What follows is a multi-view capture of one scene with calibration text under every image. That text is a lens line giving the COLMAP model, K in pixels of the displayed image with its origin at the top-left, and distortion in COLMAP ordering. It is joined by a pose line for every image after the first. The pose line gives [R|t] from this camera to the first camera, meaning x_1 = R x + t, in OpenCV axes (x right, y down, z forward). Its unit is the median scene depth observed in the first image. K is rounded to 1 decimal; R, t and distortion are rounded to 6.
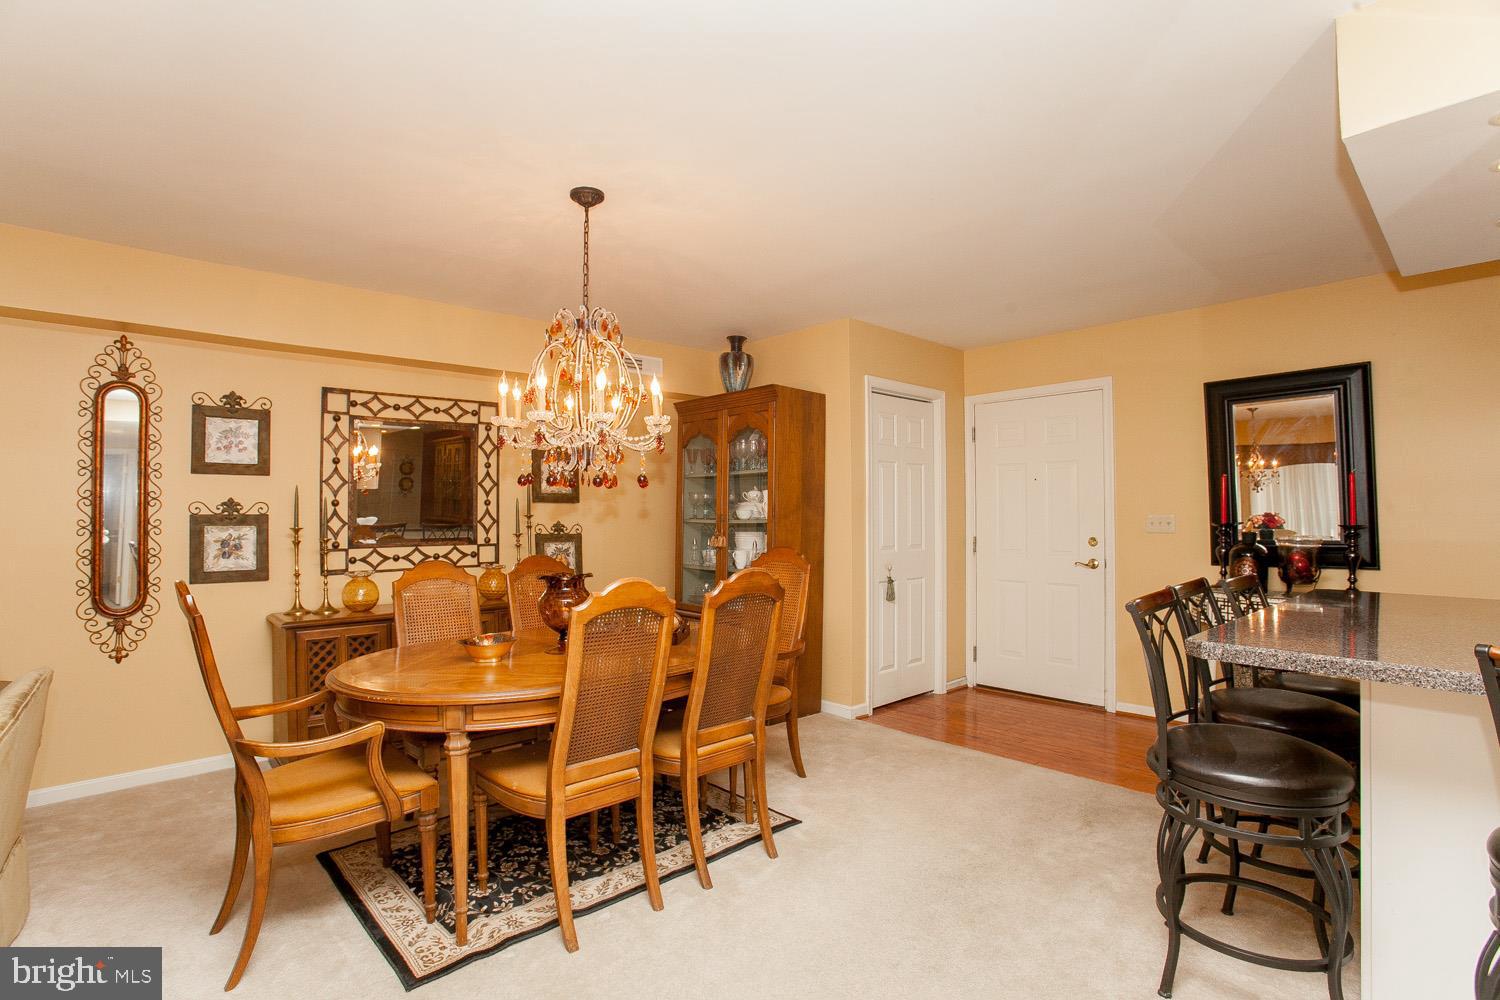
lens RADIAL K [[724.3, 0, 730.7], [0, 724.3, 508.0], [0, 0, 1]] dist [-0.049318, 0.013697]
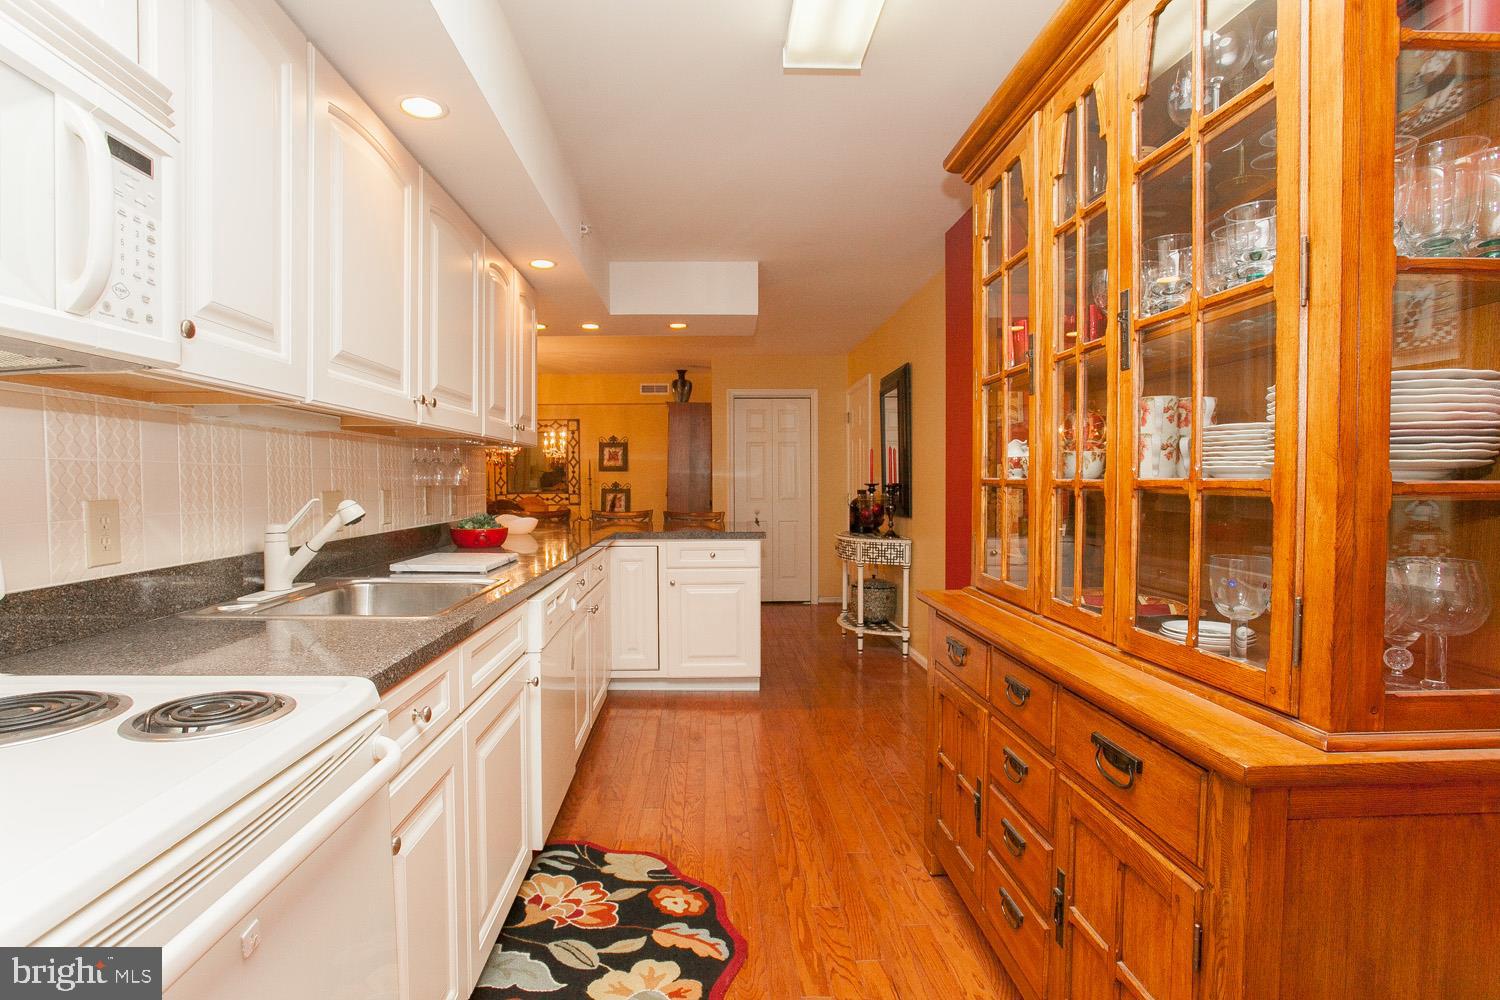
lens RADIAL K [[779.7, 0, 741.6], [0, 779.7, 500.5], [0, 0, 1]] dist [-0.002708, 0.009263]
pose [[0.774322, 0.022954, -0.632375, 1.447473], [0.008492, 0.998875, 0.046656, -0.026428], [0.632735, -0.041497, 0.773256, -0.353476]]
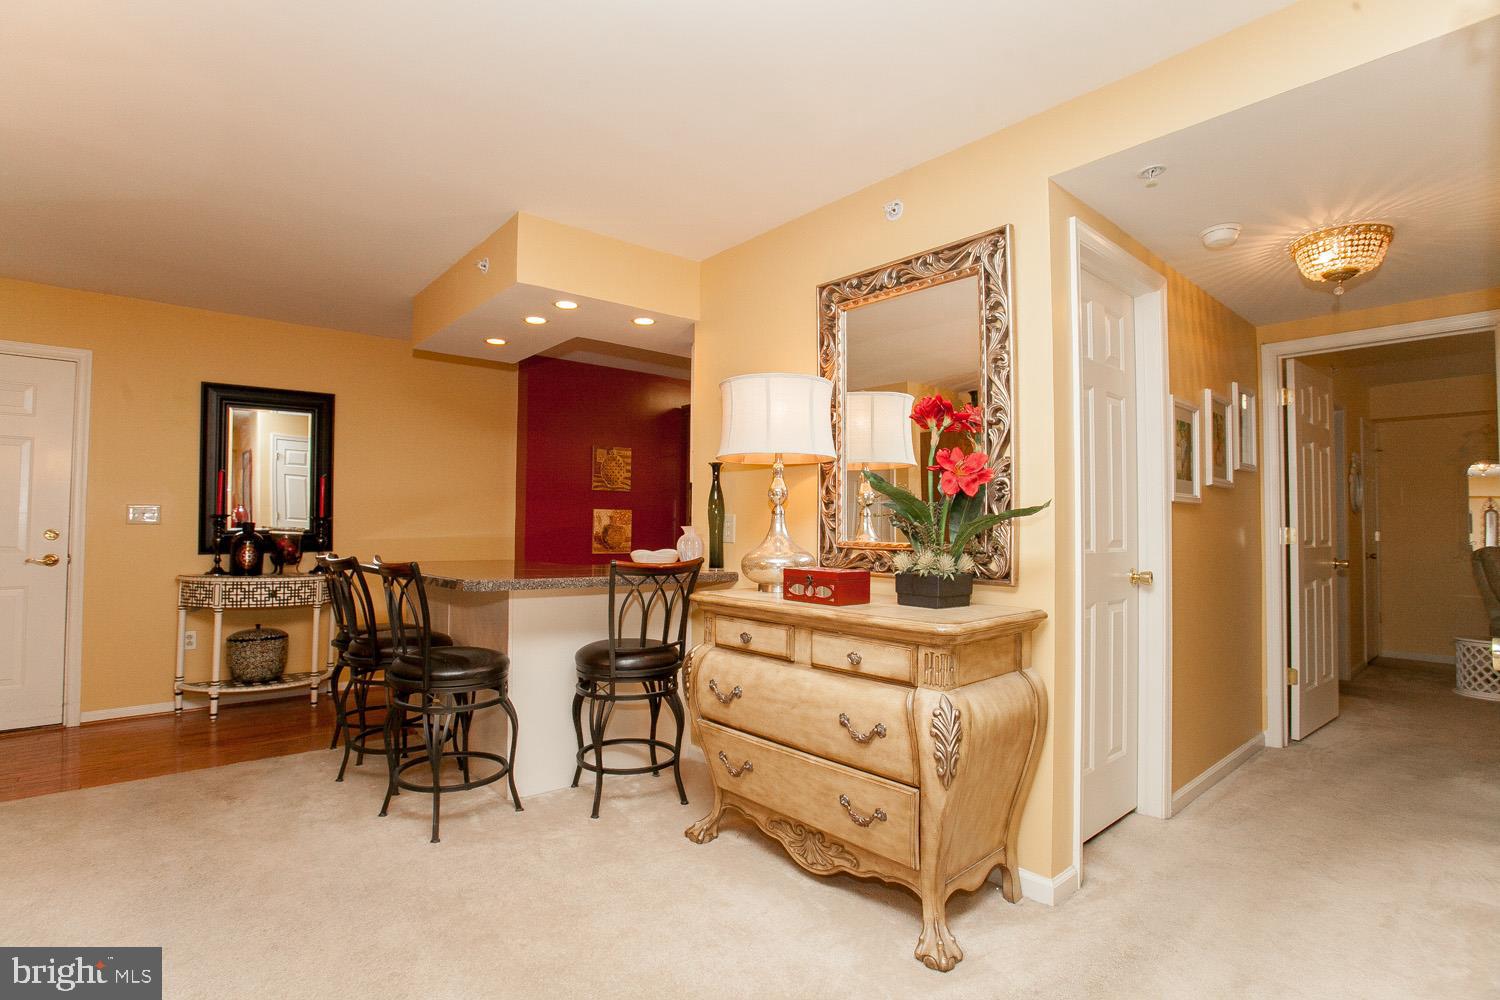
lens RADIAL K [[724.3, 0, 752.4], [0, 724.3, 498.0], [0, 0, 1]] dist [-0.049318, 0.013697]
pose [[0.032951, 0.038116, 0.998730, -0.355731], [-0.028092, 0.998913, -0.037197, 0.013236], [-0.999062, -0.026831, 0.033986, 0.141912]]
